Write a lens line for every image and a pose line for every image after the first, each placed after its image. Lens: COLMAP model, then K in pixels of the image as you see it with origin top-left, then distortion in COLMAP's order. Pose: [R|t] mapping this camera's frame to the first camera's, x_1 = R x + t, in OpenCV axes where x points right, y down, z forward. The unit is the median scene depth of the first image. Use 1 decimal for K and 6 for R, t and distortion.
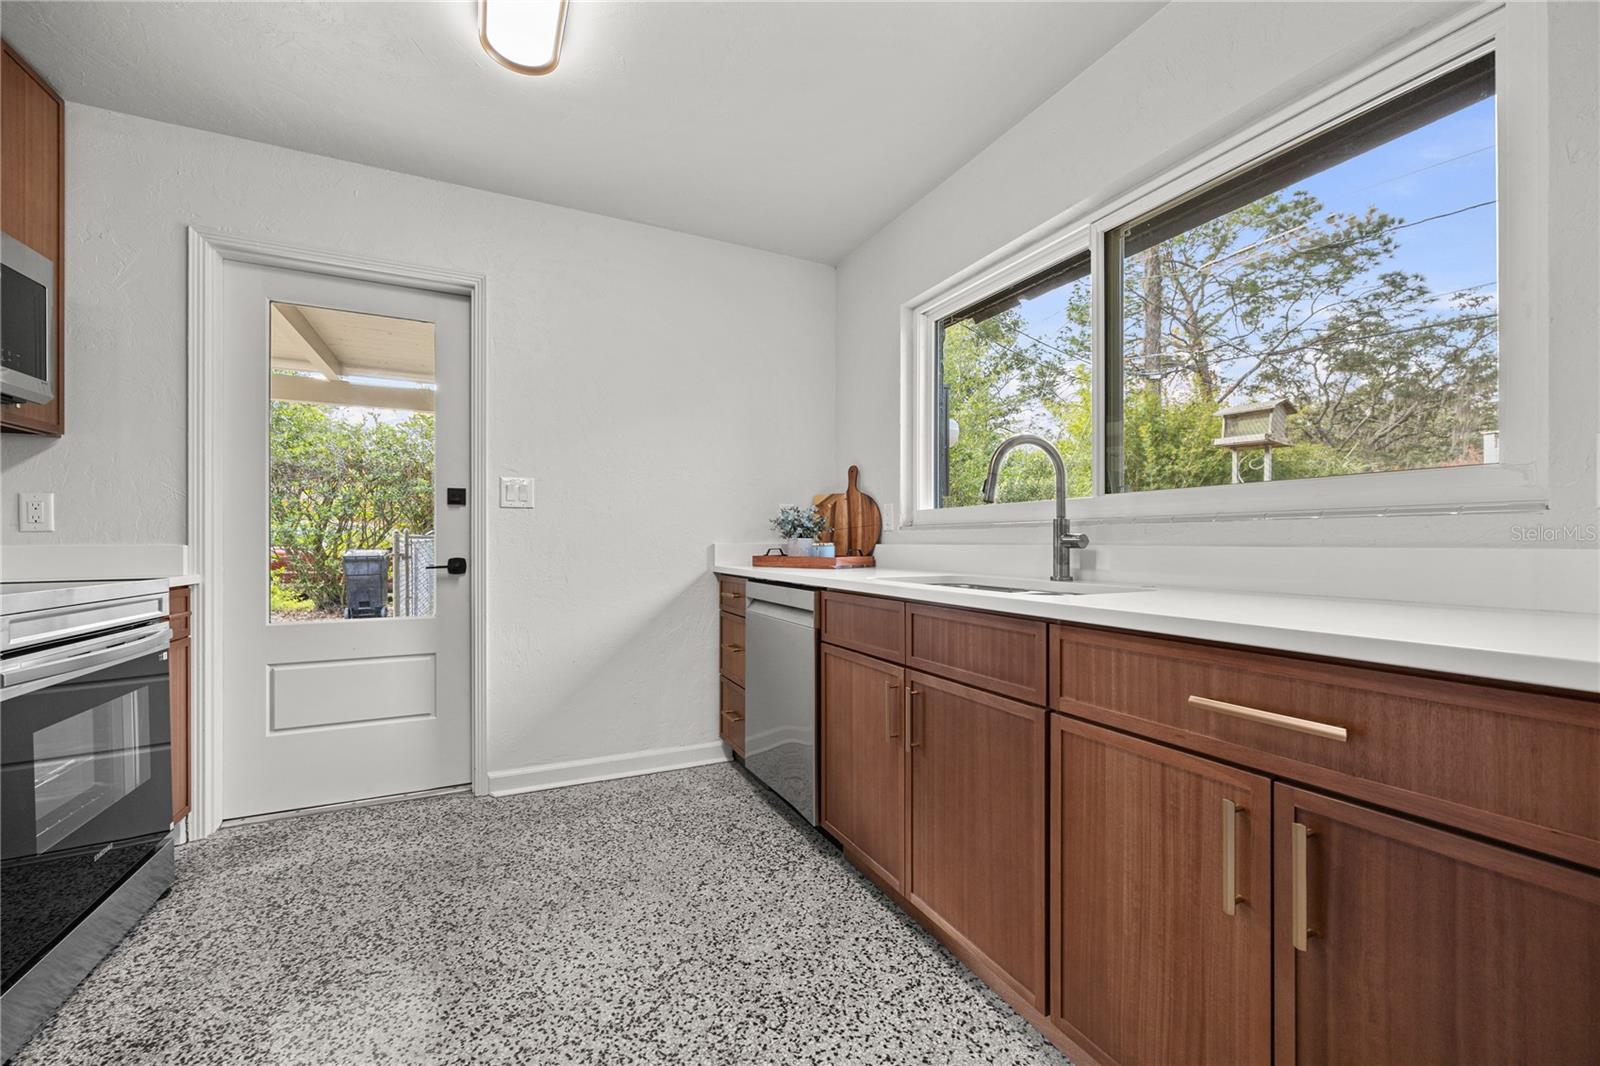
lens RADIAL K [[637.8, 0, 799.5], [0, 637.8, 537.5], [0, 0, 1]] dist [-0.003125, -0.000224]
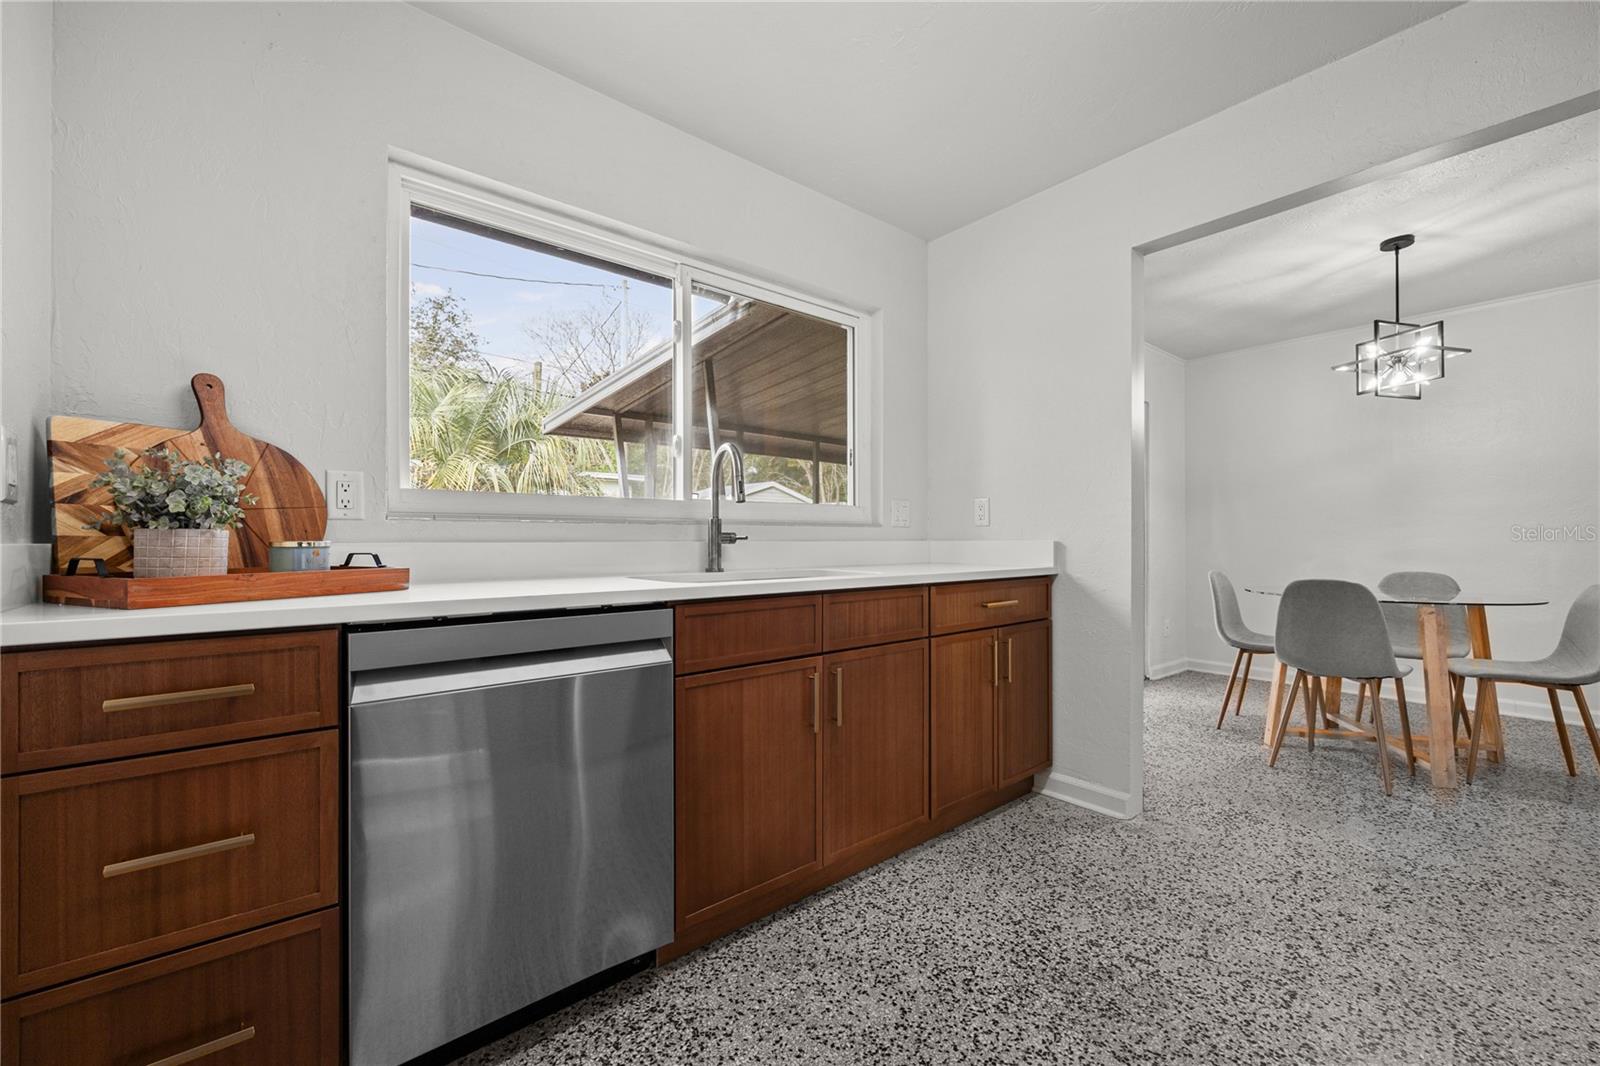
lens RADIAL K [[637.8, 0, 812.1], [0, 637.8, 539.8], [0, 0, 1]] dist [-0.003125, -0.000224]
pose [[-0.245886, -0.000419, 0.969299, -0.713479], [-0.001990, 0.999998, -0.000073, 0.008523], [-0.969297, -0.001947, -0.245886, 1.048756]]
